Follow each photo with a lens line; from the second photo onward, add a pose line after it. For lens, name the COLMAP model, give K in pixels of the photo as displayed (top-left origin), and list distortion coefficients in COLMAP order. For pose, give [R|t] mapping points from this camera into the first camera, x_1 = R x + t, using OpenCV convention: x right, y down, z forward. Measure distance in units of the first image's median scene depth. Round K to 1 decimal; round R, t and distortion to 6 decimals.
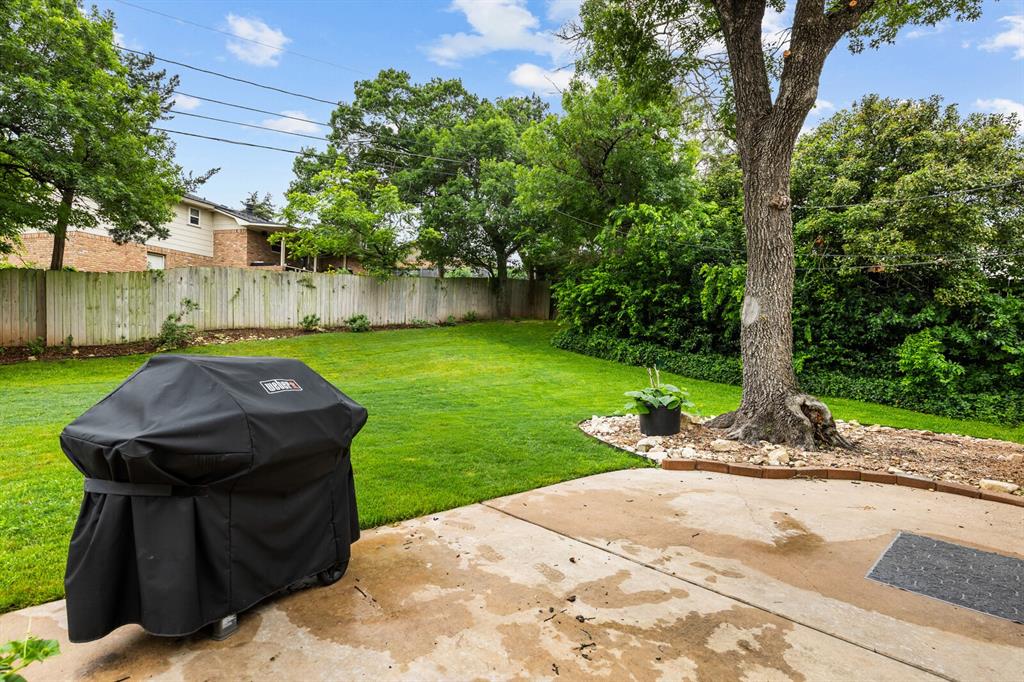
lens RADIAL K [[512.8, 0, 514.6], [0, 512.8, 362.9], [0, 0, 1]] dist [-0.001601, 0.000429]
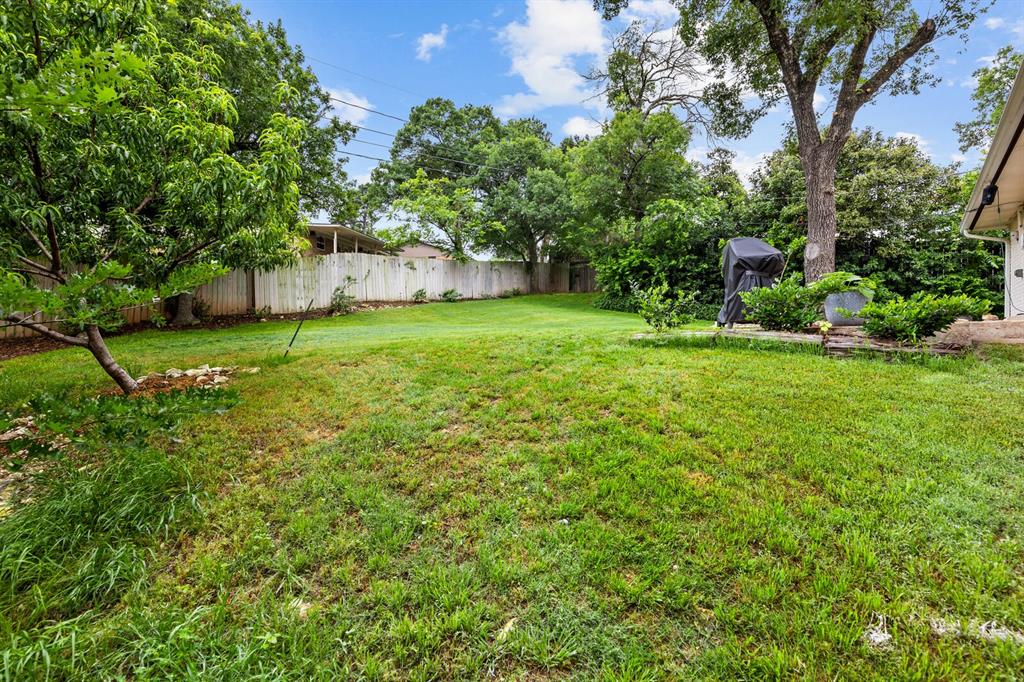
lens RADIAL K [[474.5, 0, 511.1], [0, 474.5, 337.3], [0, 0, 1]] dist [-0.001470, -0.002699]
pose [[0.992697, -0.050294, 0.109650, -0.319864], [0.053948, 0.998074, -0.030611, 0.078546], [-0.107899, 0.036303, 0.993499, -0.212020]]
